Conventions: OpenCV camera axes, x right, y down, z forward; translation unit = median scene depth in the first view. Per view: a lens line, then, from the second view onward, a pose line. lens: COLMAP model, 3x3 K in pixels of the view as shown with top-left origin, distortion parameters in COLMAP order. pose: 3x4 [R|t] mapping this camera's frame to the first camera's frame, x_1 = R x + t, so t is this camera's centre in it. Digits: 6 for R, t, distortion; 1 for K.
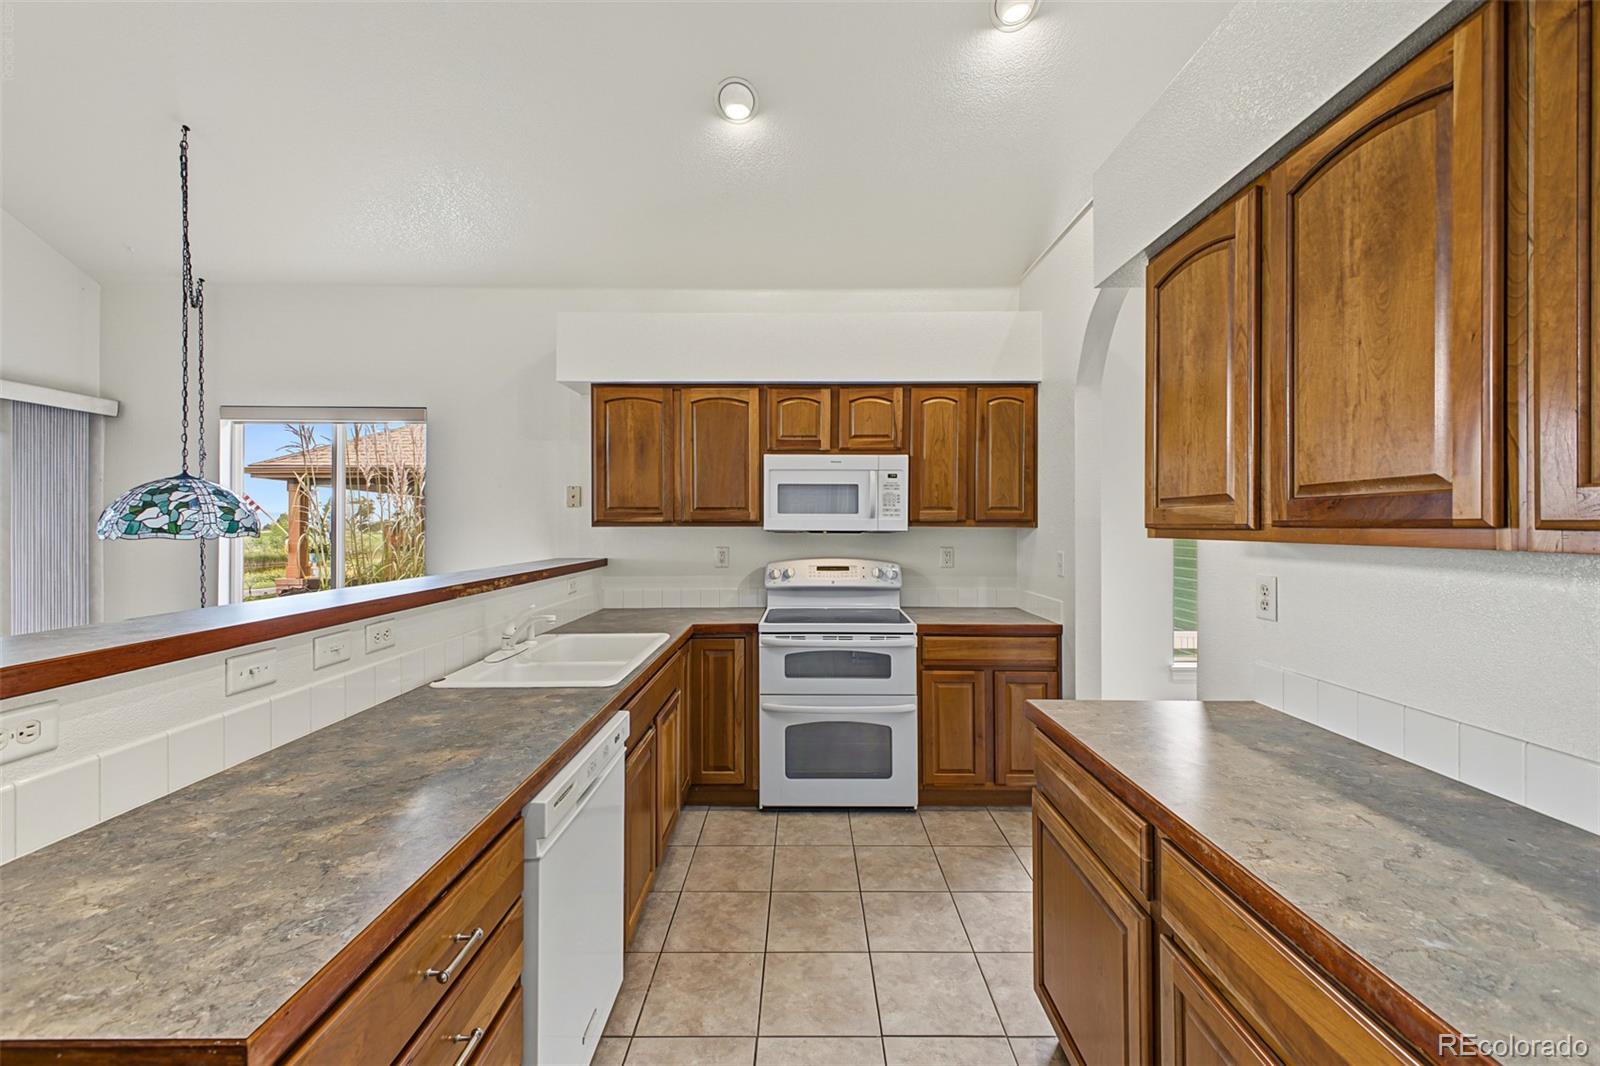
lens RADIAL K [[633.6, 0, 799.1], [0, 633.6, 523.1], [0, 0, 1]] dist [0.017063, 0.000699]
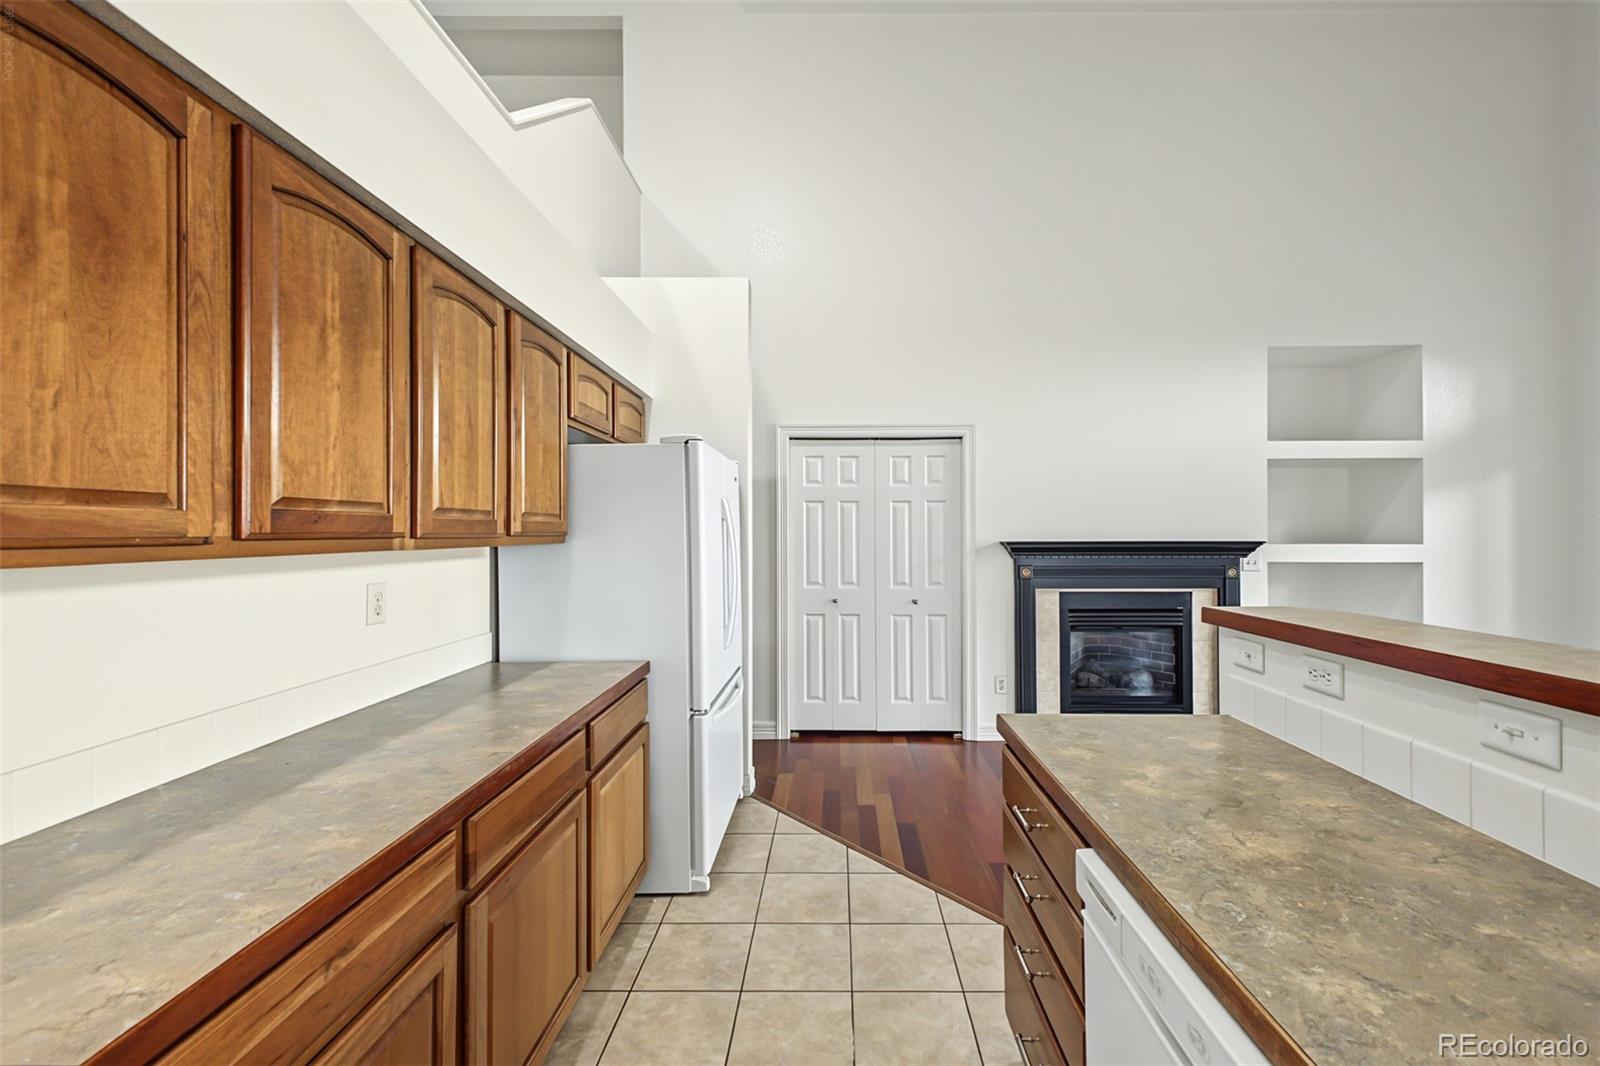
lens RADIAL K [[633.6, 0, 800.5], [0, 633.6, 529.7], [0, 0, 1]] dist [0.017063, 0.000699]
pose [[-0.998612, 0.000211, 0.052662, -0.048473], [-0.000200, 0.999970, -0.007805, -0.001213], [-0.052662, -0.007805, -0.998582, 1.561536]]
